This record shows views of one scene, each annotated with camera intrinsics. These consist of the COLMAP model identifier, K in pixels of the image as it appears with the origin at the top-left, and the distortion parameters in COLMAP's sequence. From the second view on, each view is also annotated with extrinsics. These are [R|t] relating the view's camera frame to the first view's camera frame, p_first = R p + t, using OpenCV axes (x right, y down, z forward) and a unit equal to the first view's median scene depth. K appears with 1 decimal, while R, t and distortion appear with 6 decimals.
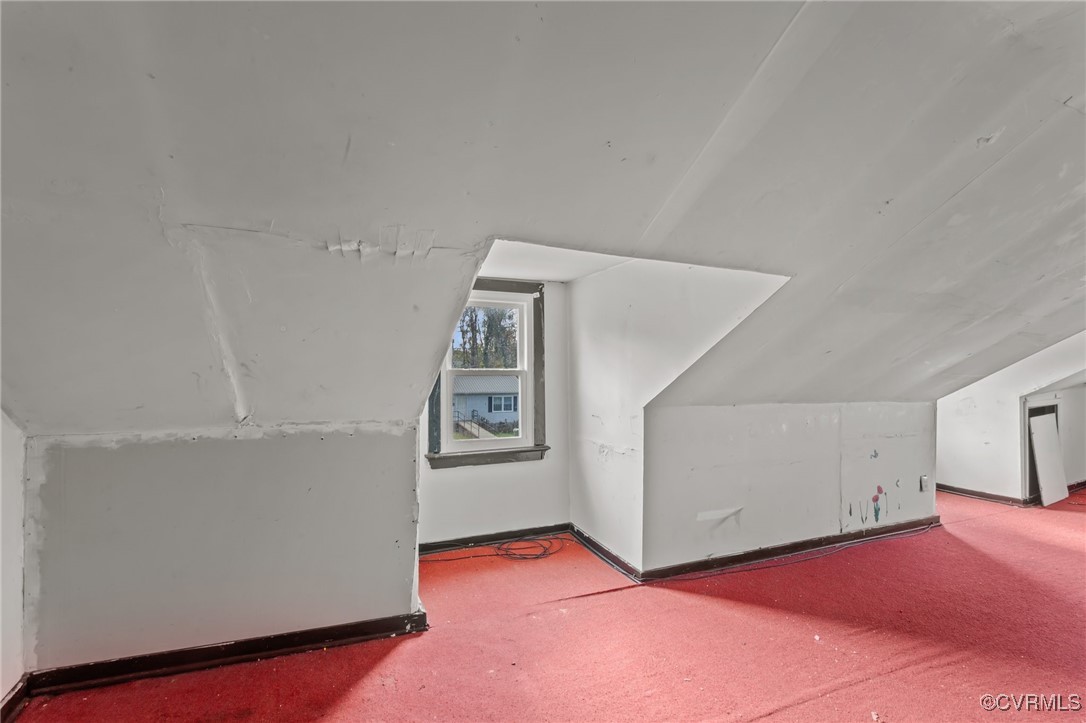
lens RADIAL K [[517.0, 0, 543.0], [0, 517.0, 361.5], [0, 0, 1]] dist [0.000882, -0.000138]
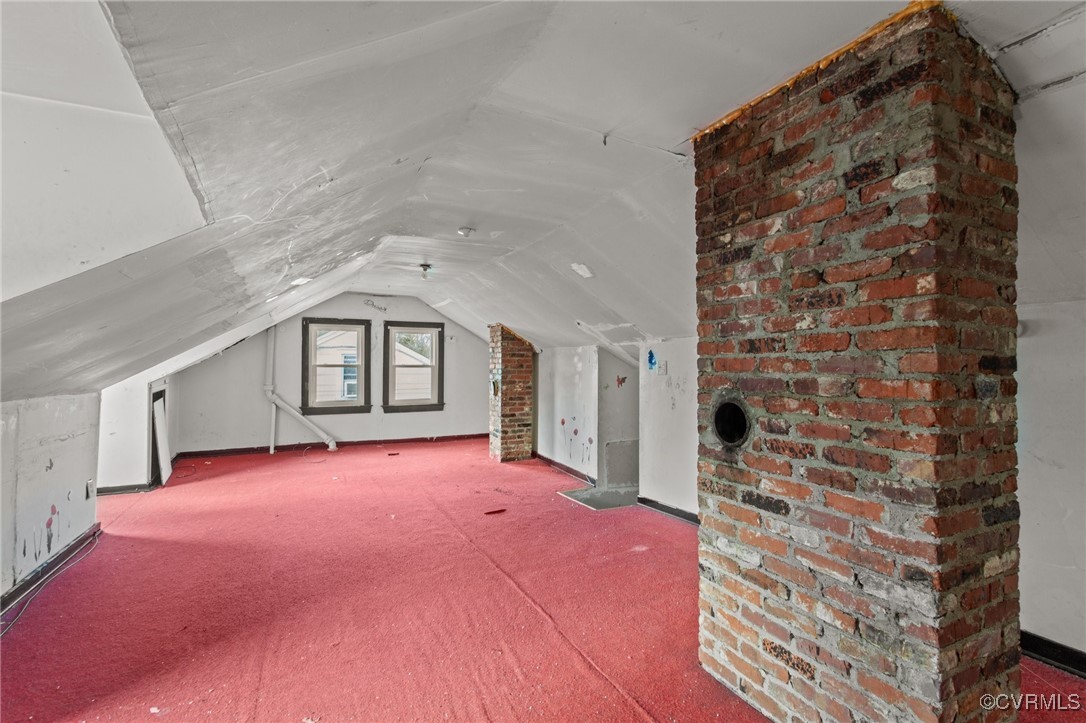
lens RADIAL K [[517.0, 0, 543.0], [0, 517.0, 361.5], [0, 0, 1]] dist [0.000882, -0.000138]
pose [[-0.066339, 0.004865, 0.997785, -0.168252], [-0.027669, 0.999595, -0.006714, 0.012135], [-0.997413, -0.028053, -0.066178, 0.330114]]
